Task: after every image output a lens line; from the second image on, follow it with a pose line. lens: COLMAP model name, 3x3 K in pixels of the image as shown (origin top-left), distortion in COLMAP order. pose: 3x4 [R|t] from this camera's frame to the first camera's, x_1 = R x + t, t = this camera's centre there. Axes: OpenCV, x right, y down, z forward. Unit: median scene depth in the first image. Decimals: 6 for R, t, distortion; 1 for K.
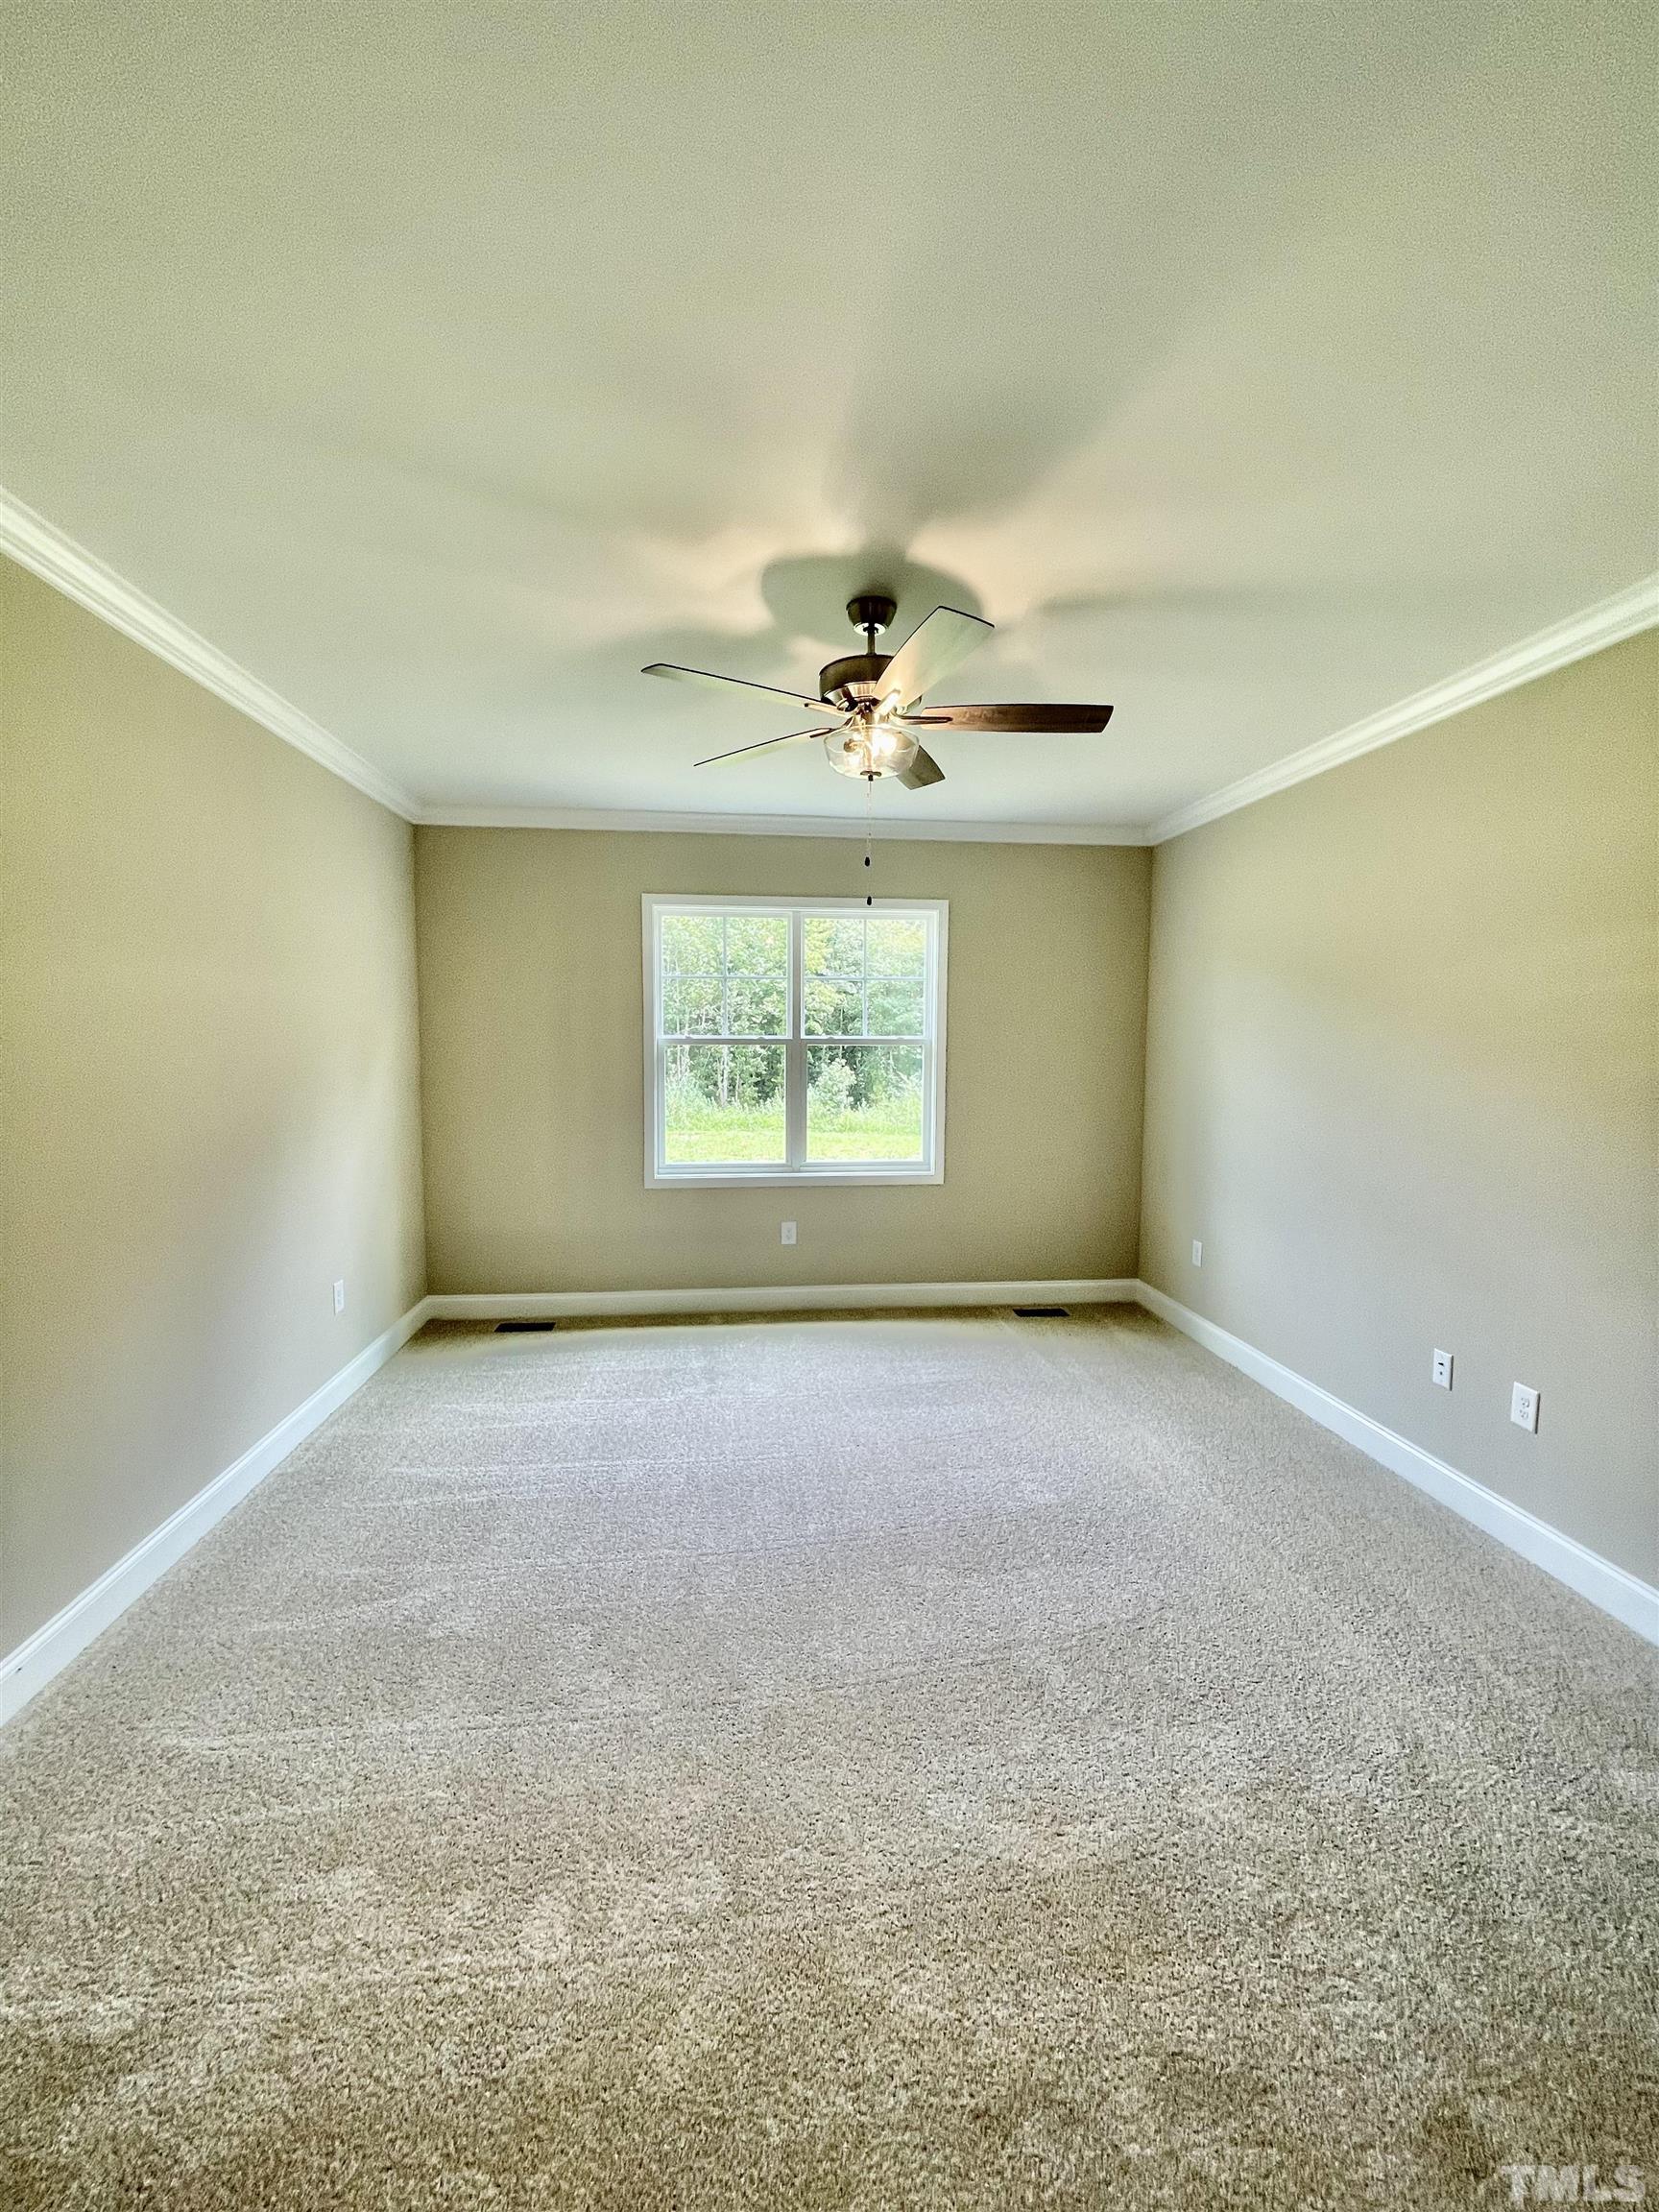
lens RADIAL K [[889.9, 0, 839.5], [0, 889.9, 1115.6], [0, 0, 1]] dist [0.006709, -0.001871]
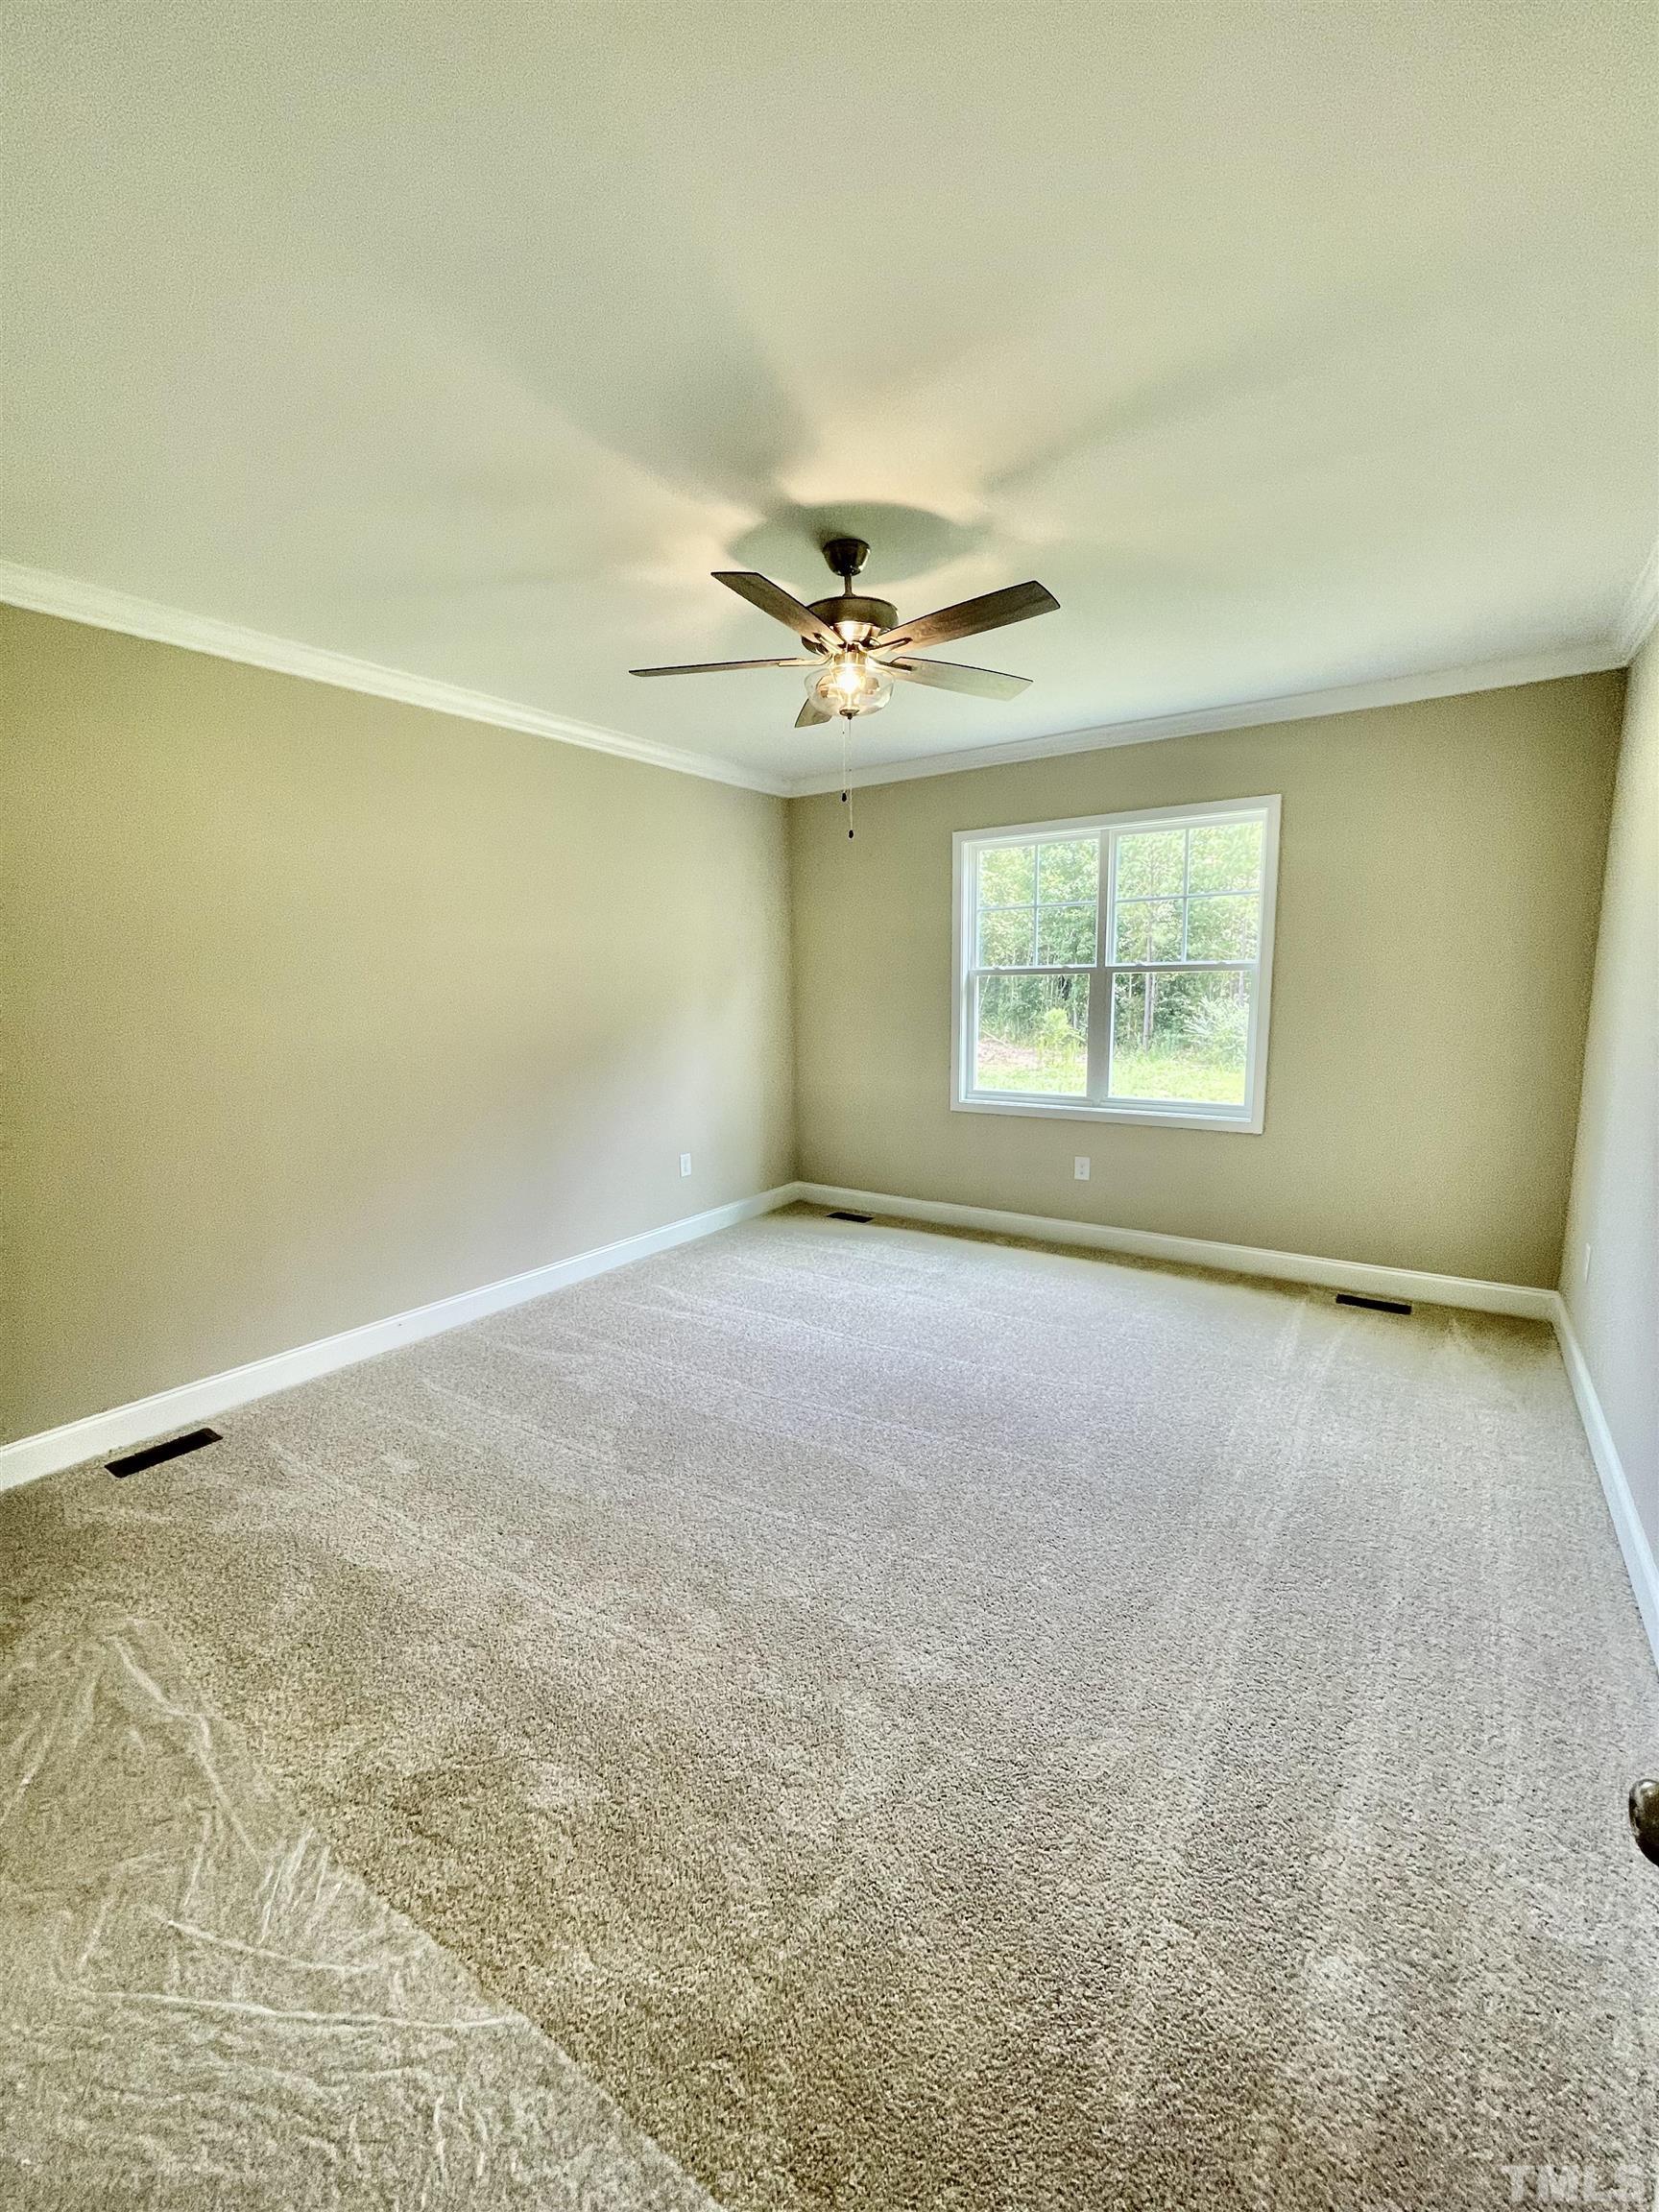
lens RADIAL K [[889.9, 0, 835.2], [0, 889.9, 1116.7], [0, 0, 1]] dist [0.006709, -0.001871]
pose [[0.759972, 0.083390, -0.644584, 0.385891], [-0.035731, 0.995596, 0.086672, 0.000821], [0.648973, -0.042837, 0.759605, 0.086185]]
